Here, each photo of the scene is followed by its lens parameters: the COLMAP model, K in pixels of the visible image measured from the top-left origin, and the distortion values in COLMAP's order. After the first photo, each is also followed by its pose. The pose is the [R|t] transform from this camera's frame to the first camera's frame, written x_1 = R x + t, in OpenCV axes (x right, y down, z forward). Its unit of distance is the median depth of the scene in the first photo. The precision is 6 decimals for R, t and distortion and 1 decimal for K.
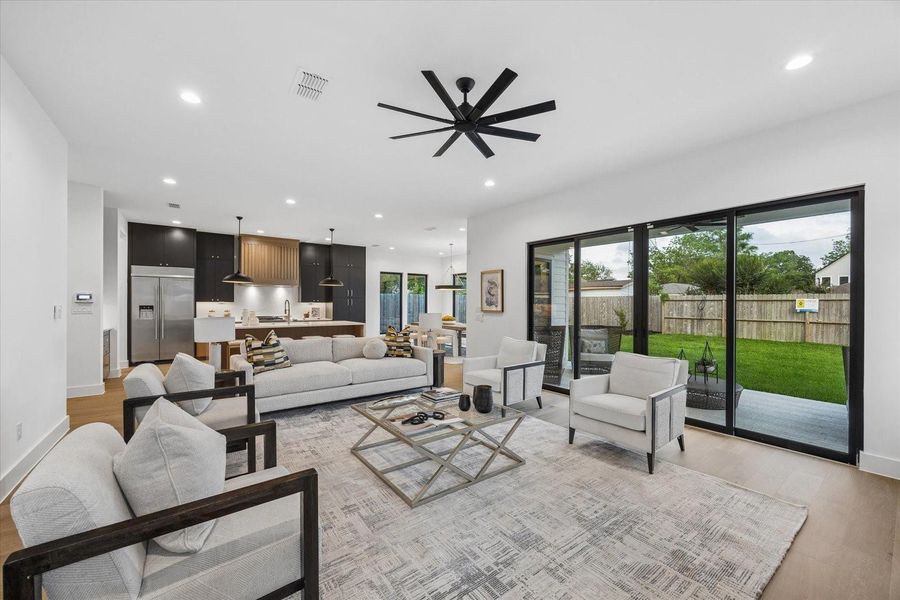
lens RADIAL K [[344.0, 0, 454.3], [0, 344.0, 302.4], [0, 0, 1]] dist [-0.004652, -0.000403]
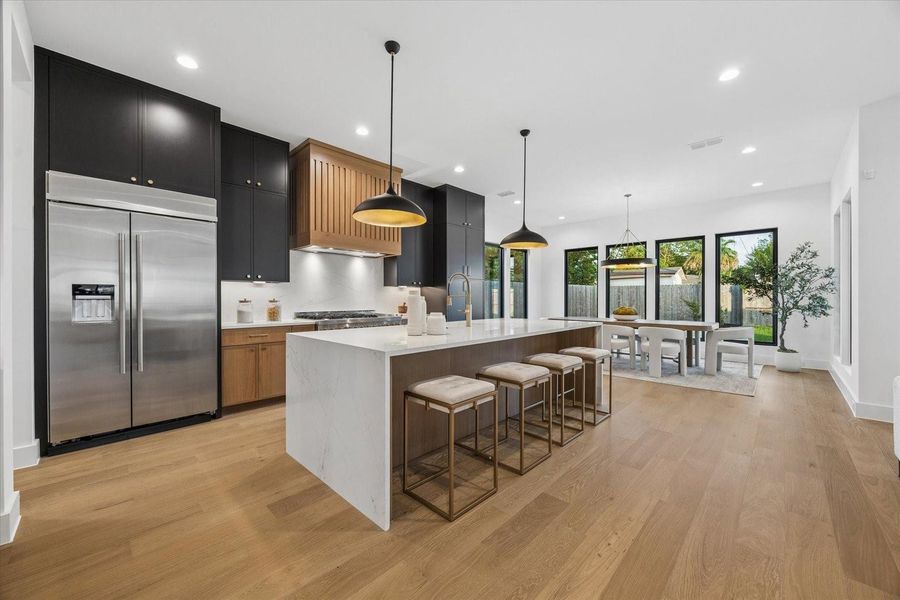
lens RADIAL K [[344.0, 0, 454.6], [0, 344.0, 299.1], [0, 0, 1]] dist [-0.004652, -0.000403]
pose [[0.987223, -0.007073, 0.159190, -0.541644], [0.005283, 0.999918, 0.011660, 0.019096], [-0.159259, -0.010670, 0.987179, 0.542962]]
